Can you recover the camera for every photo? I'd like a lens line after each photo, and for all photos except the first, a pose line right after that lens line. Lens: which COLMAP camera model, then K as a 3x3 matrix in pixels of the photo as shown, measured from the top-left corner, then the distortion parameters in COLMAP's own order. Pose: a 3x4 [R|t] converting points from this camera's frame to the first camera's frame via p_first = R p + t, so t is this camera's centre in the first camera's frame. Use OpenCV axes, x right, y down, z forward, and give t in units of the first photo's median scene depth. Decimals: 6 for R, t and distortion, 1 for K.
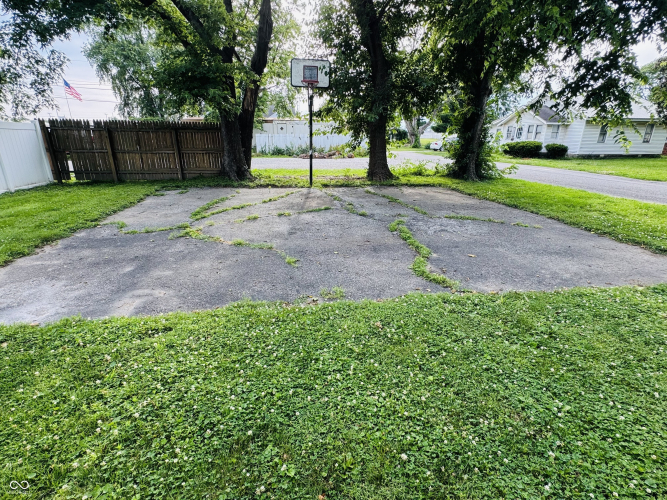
lens RADIAL K [[326.1, 0, 331.3], [0, 326.1, 250.2], [0, 0, 1]] dist [0.000666, 0.000944]
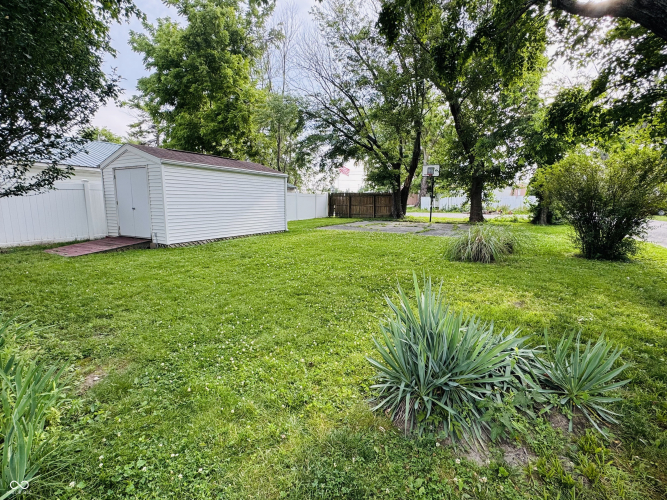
lens RADIAL K [[326.1, 0, 333.5], [0, 326.1, 252.0], [0, 0, 1]] dist [0.000666, 0.000944]
pose [[0.795021, 0.092629, -0.599468, 0.665615], [-0.196162, 0.974429, -0.109584, 0.303956], [0.573988, 0.204714, 0.792862, -0.861719]]
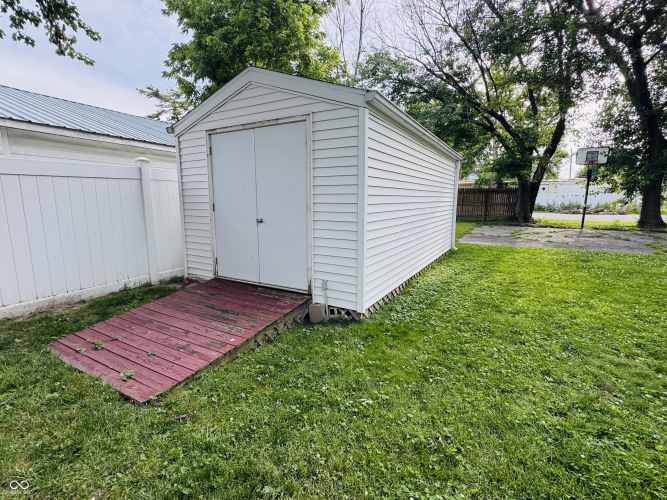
lens RADIAL K [[326.1, 0, 330.5], [0, 326.1, 249.4], [0, 0, 1]] dist [0.000666, 0.000944]
pose [[0.781798, 0.088106, -0.617275, -0.033470], [-0.194066, 0.975179, -0.106600, 0.254295], [0.592562, 0.203132, 0.779492, -0.733834]]
